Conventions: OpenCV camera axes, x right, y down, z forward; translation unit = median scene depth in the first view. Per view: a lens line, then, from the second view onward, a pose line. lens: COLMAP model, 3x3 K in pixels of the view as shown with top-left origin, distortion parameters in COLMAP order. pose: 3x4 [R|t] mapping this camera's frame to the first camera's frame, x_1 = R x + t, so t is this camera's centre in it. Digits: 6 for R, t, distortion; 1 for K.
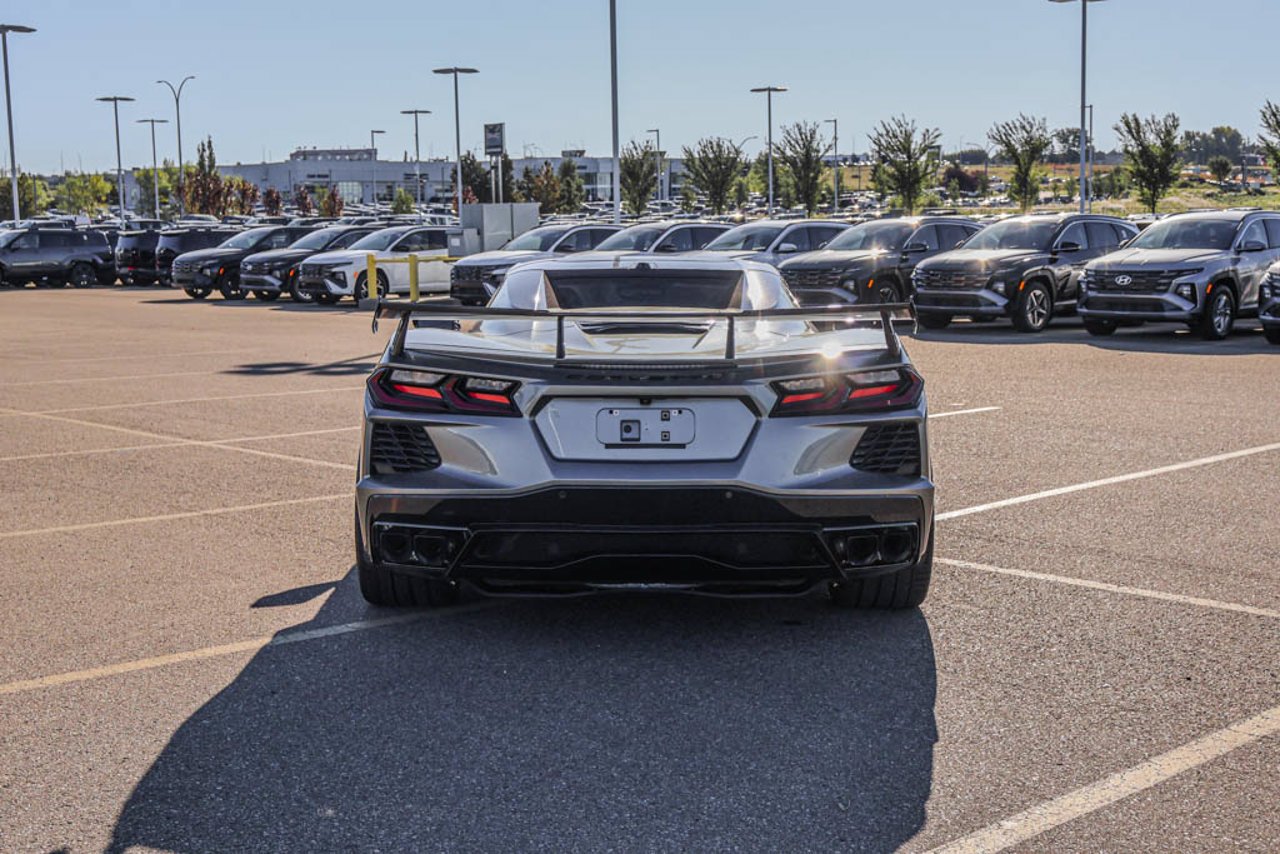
lens RADIAL K [[1745.6, 0, 583.6], [0, 1745.6, 426.8], [0, 0, 1]] dist [0.008978, -0.027567]
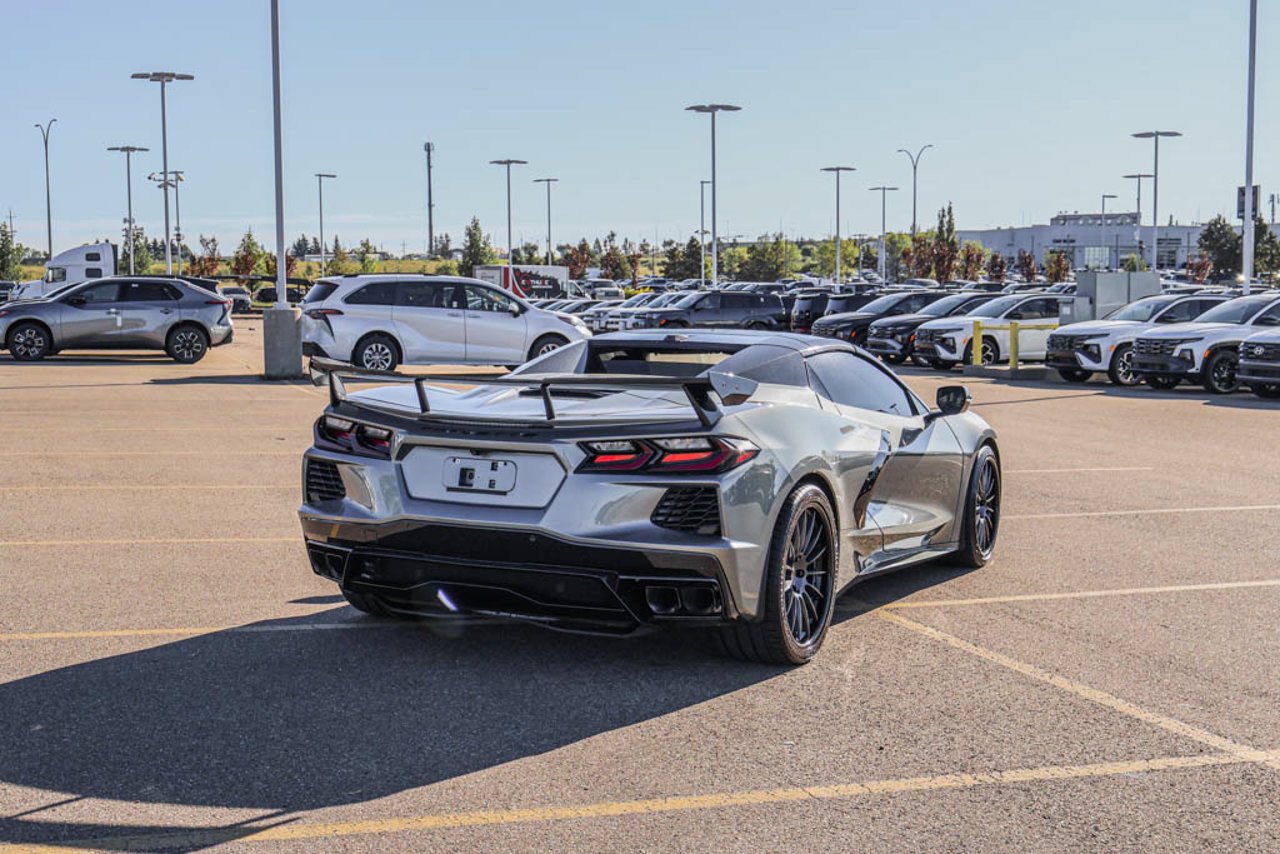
lens RADIAL K [[1745.6, 0, 583.6], [0, 1745.6, 426.8], [0, 0, 1]] dist [0.008978, -0.027567]
pose [[0.891717, 0.048984, -0.449936, 0.137554], [-0.064824, 0.997699, -0.019856, -0.002980], [0.447928, 0.046872, 0.892840, -0.002315]]
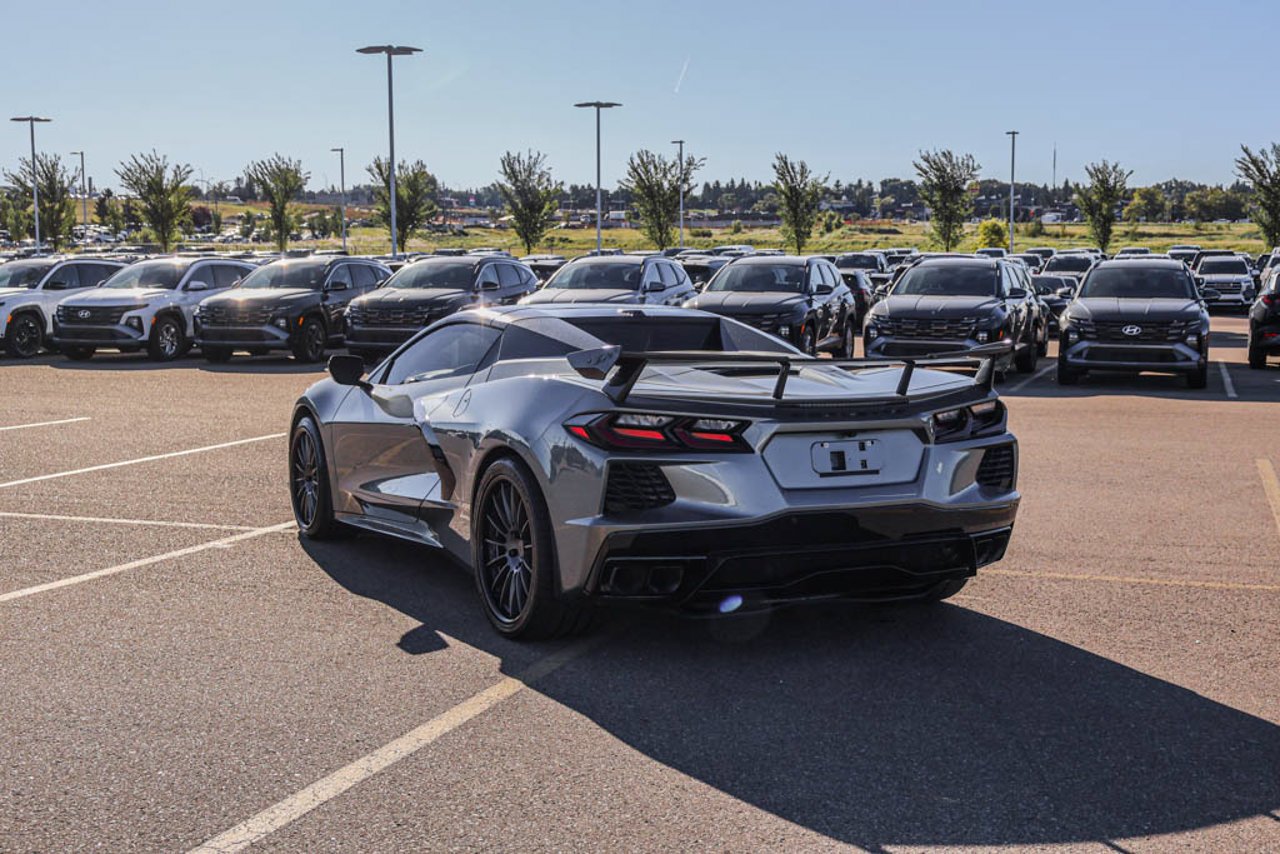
lens RADIAL K [[1745.6, 0, 583.6], [0, 1745.6, 426.8], [0, 0, 1]] dist [0.008978, -0.027567]
pose [[0.880343, -0.034505, 0.473081, -0.146110], [0.043297, 0.999033, -0.007704, -0.004073], [-0.472357, 0.027266, 0.880985, 0.015885]]
